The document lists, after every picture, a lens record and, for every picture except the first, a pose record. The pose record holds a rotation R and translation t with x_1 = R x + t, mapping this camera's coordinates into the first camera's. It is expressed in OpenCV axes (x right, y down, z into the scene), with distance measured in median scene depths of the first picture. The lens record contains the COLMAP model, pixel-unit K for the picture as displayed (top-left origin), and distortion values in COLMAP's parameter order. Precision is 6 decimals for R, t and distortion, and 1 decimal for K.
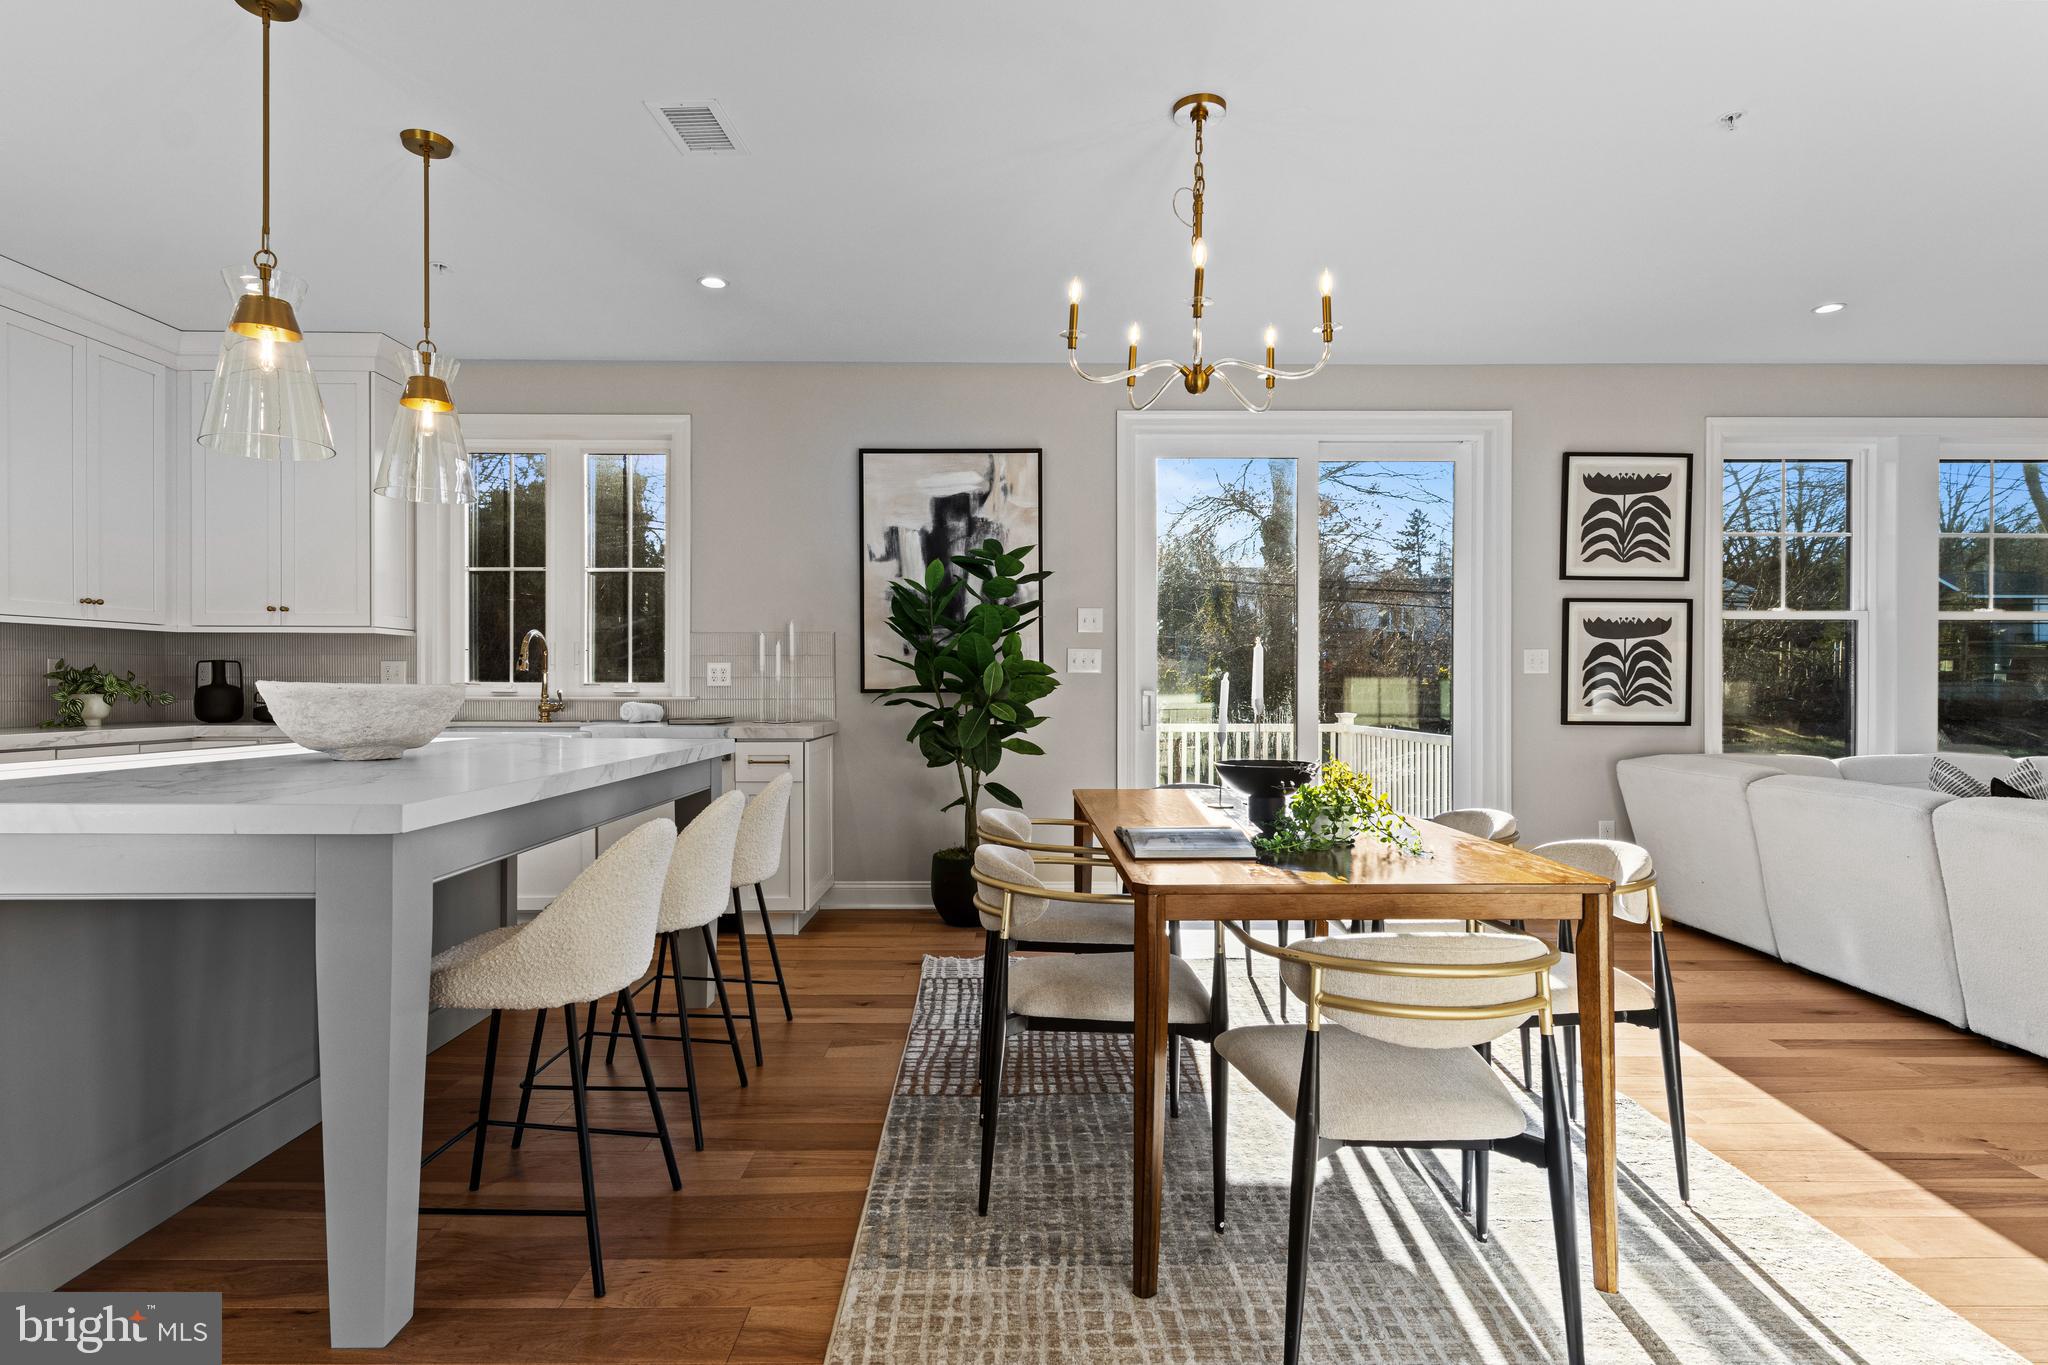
lens RADIAL K [[1071.3, 0, 1015.8], [0, 1071.3, 689.3], [0, 0, 1]] dist [0.012615, 0.000010]
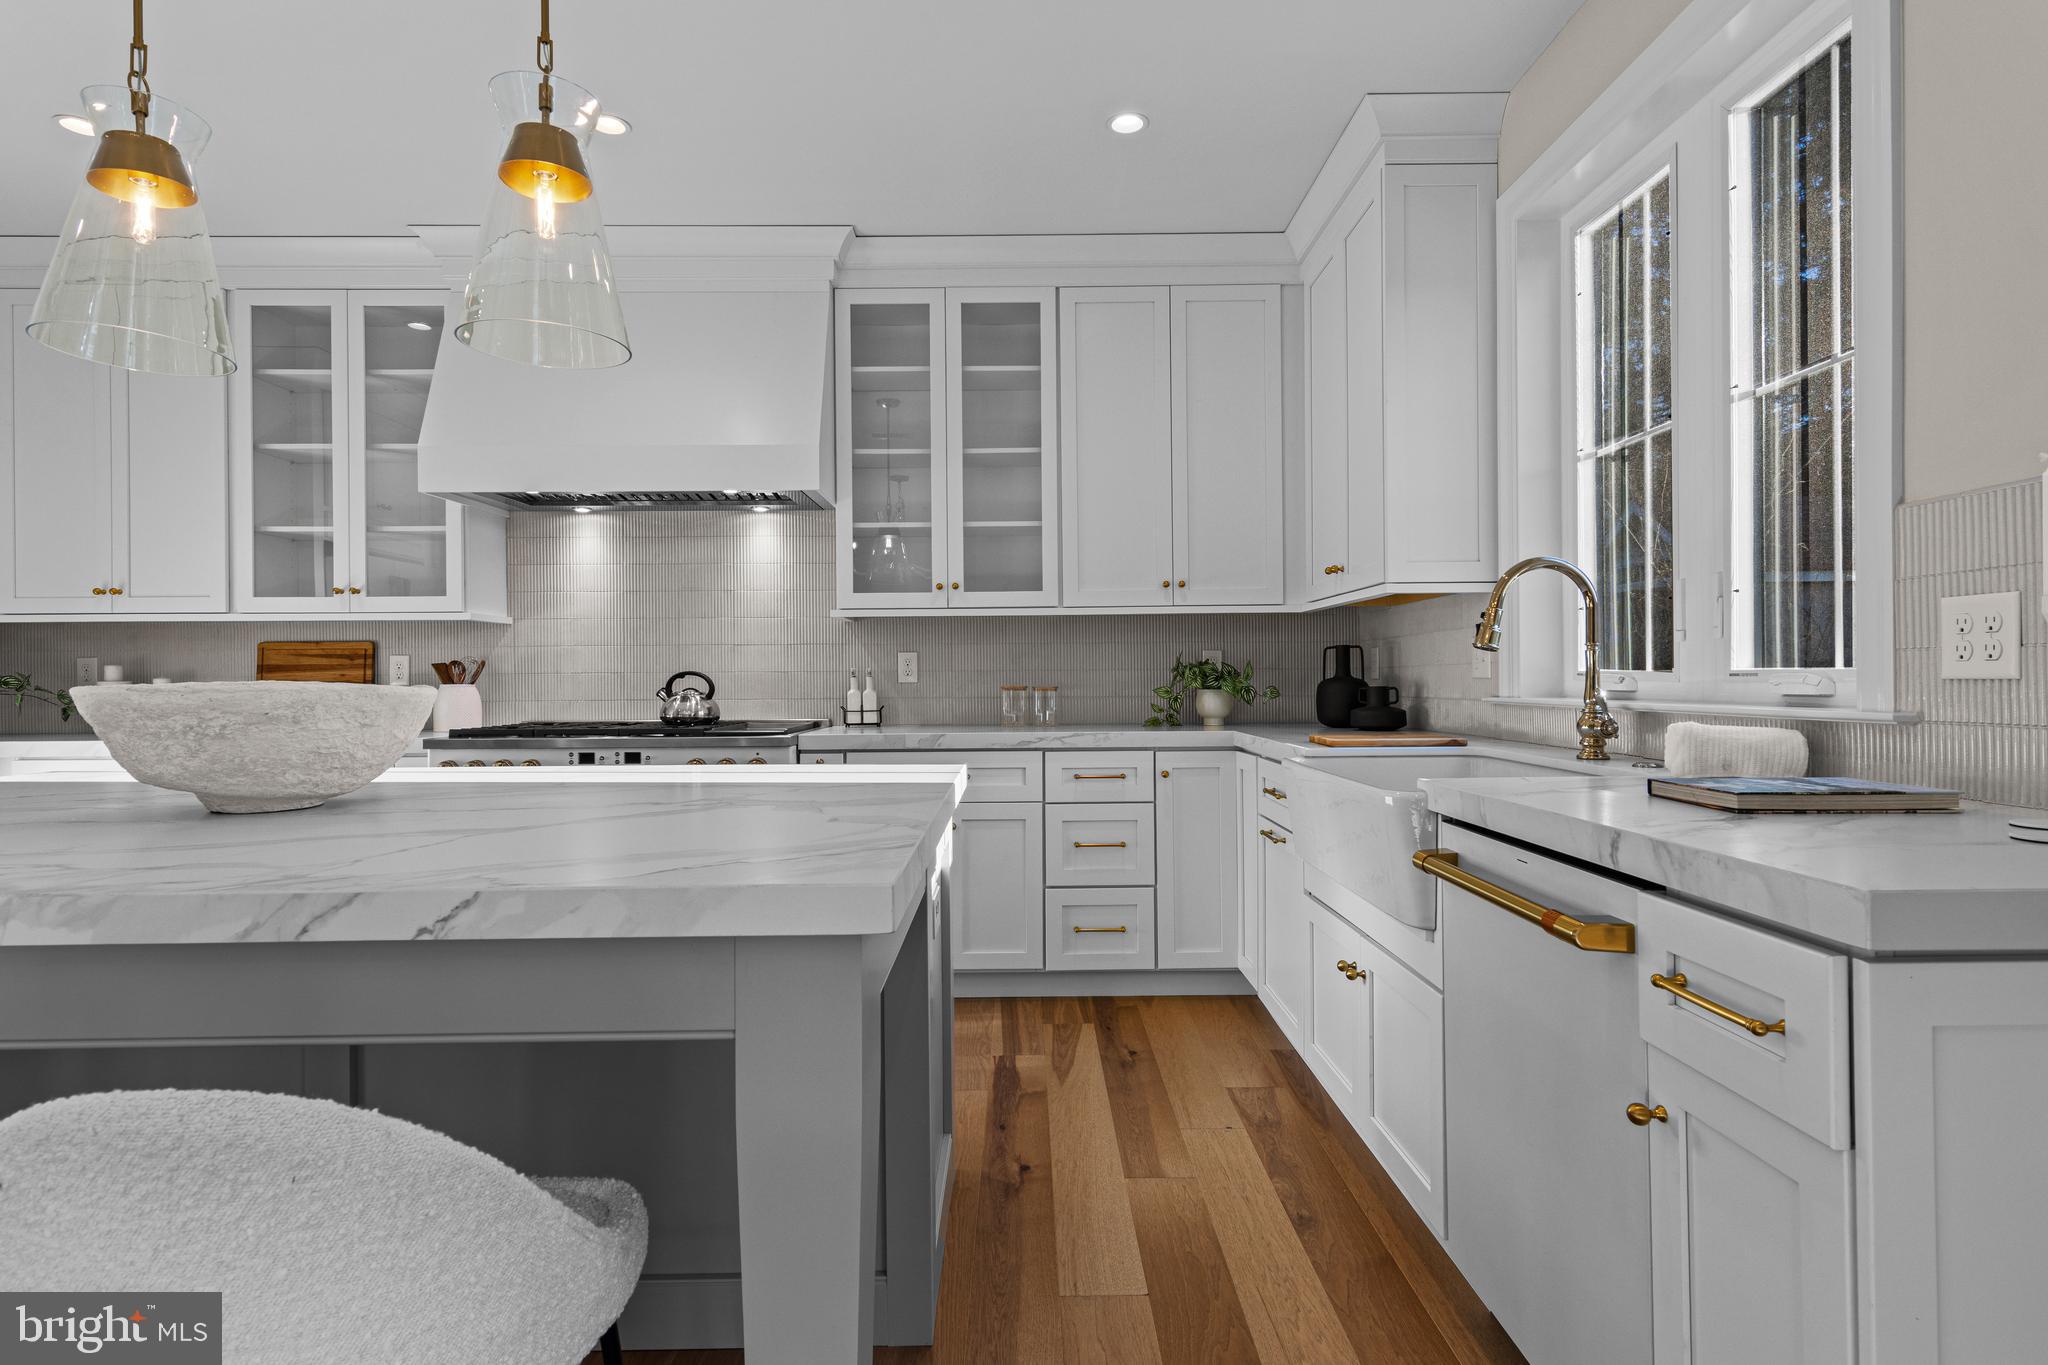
lens RADIAL K [[1021.3, 0, 1024.0], [0, 1021.3, 682.5], [0, 0, 1]] dist [-0.011440, 0.000031]
pose [[0.019181, -0.002476, -0.999813, -0.026472], [0.003046, 0.999992, -0.002418, 0.000222], [0.999811, -0.002999, 0.019189, 0.852354]]
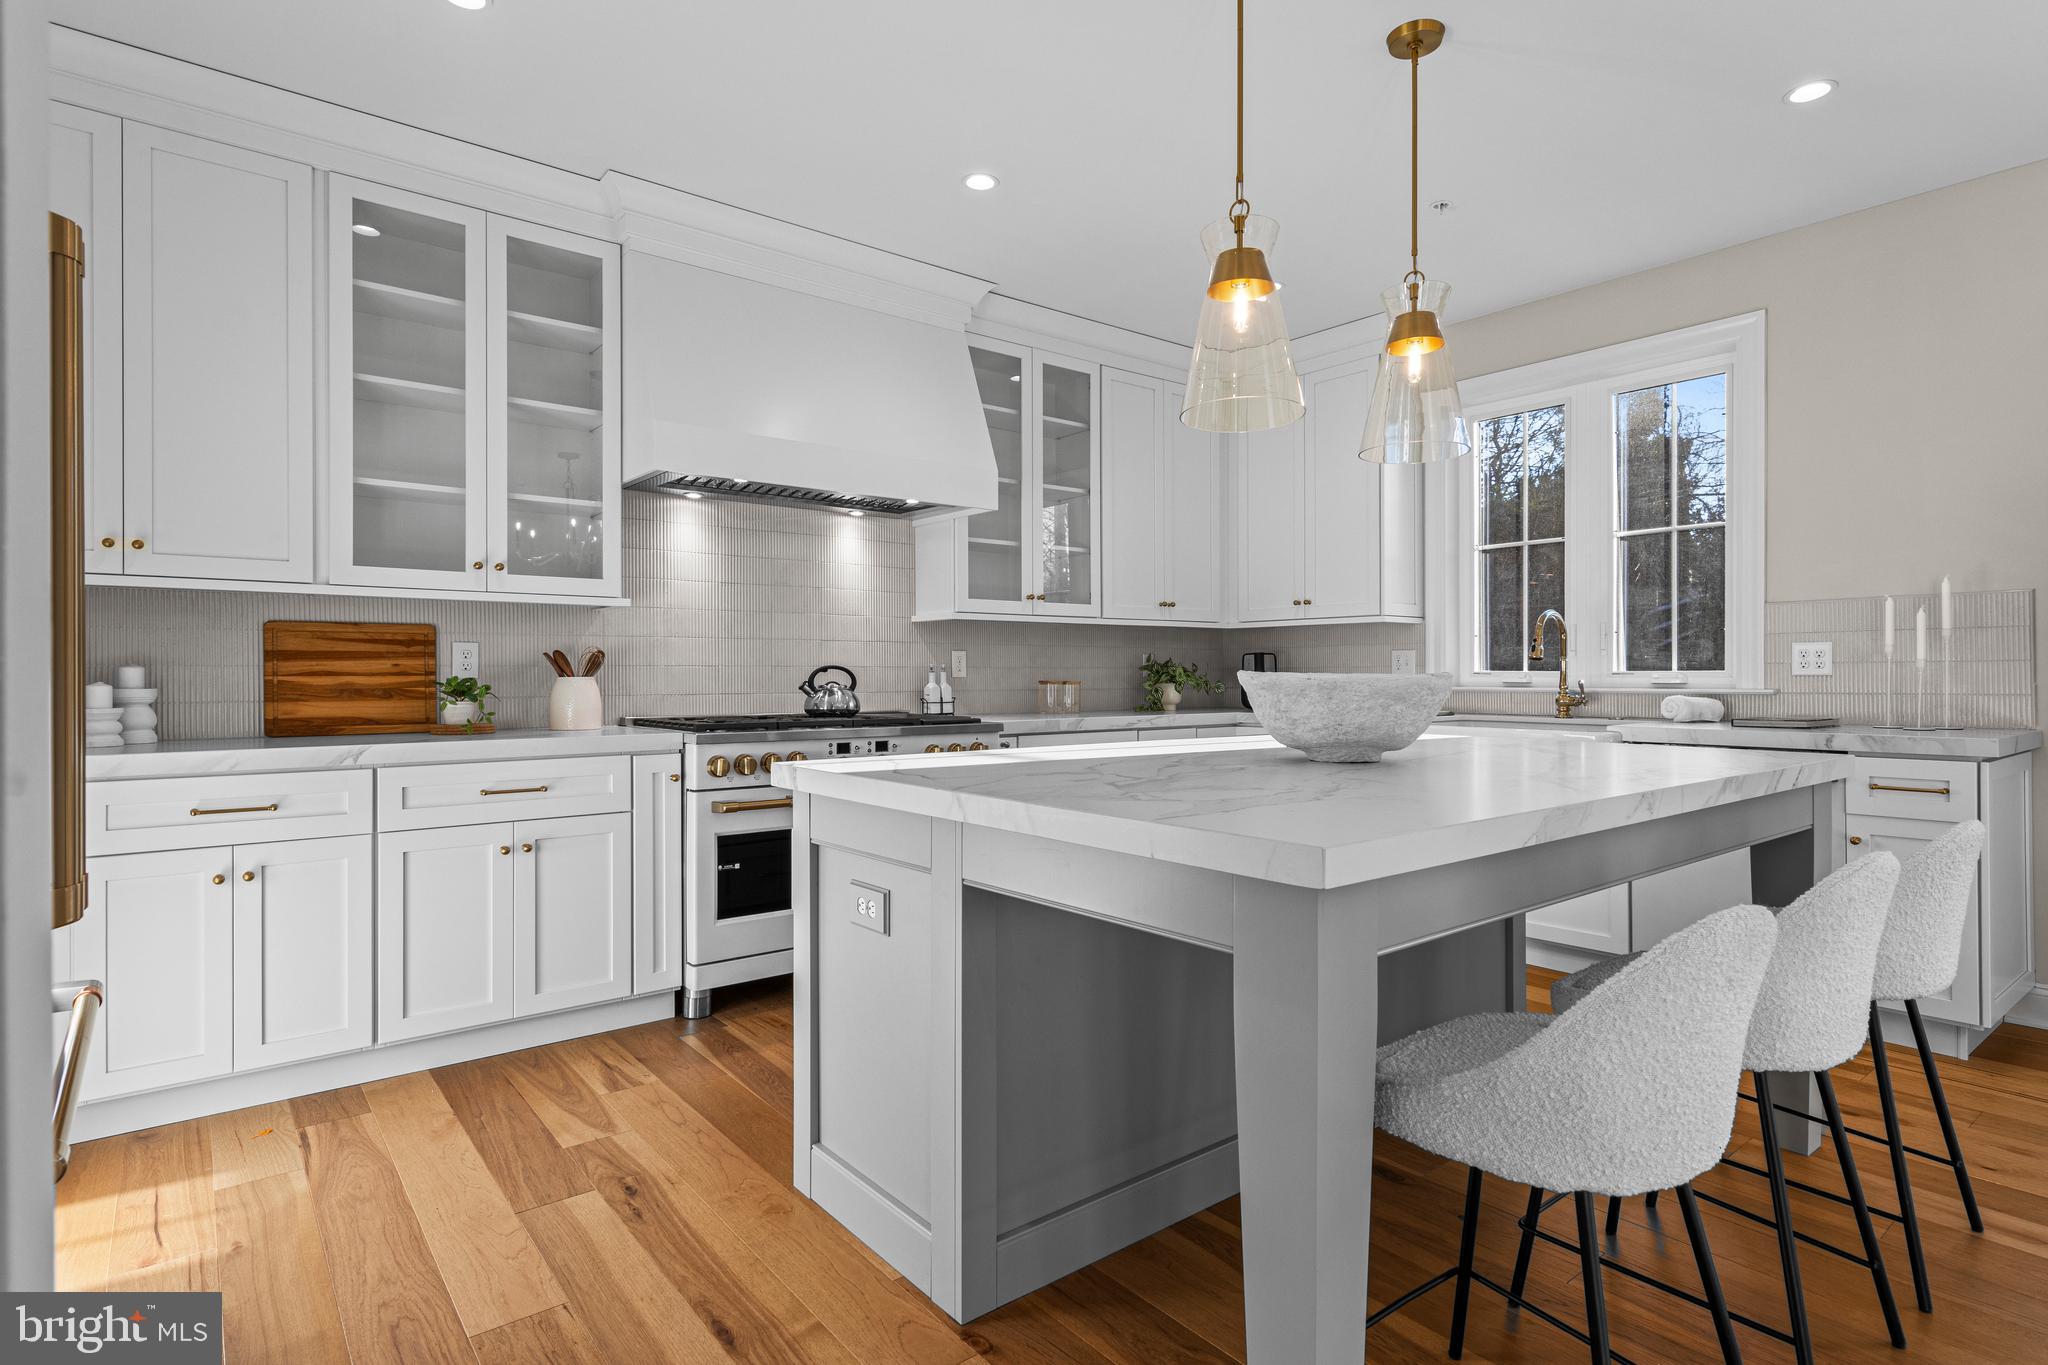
lens RADIAL K [[1047.0, 0, 1023.6], [0, 1047.0, 673.3], [0, 0, 1]] dist [0.005613, -0.000983]
pose [[0.624058, -0.003981, -0.781368, -0.064782], [-0.000002, 0.999987, -0.005096, -0.000633], [0.781378, 0.003182, 0.624050, 0.168478]]
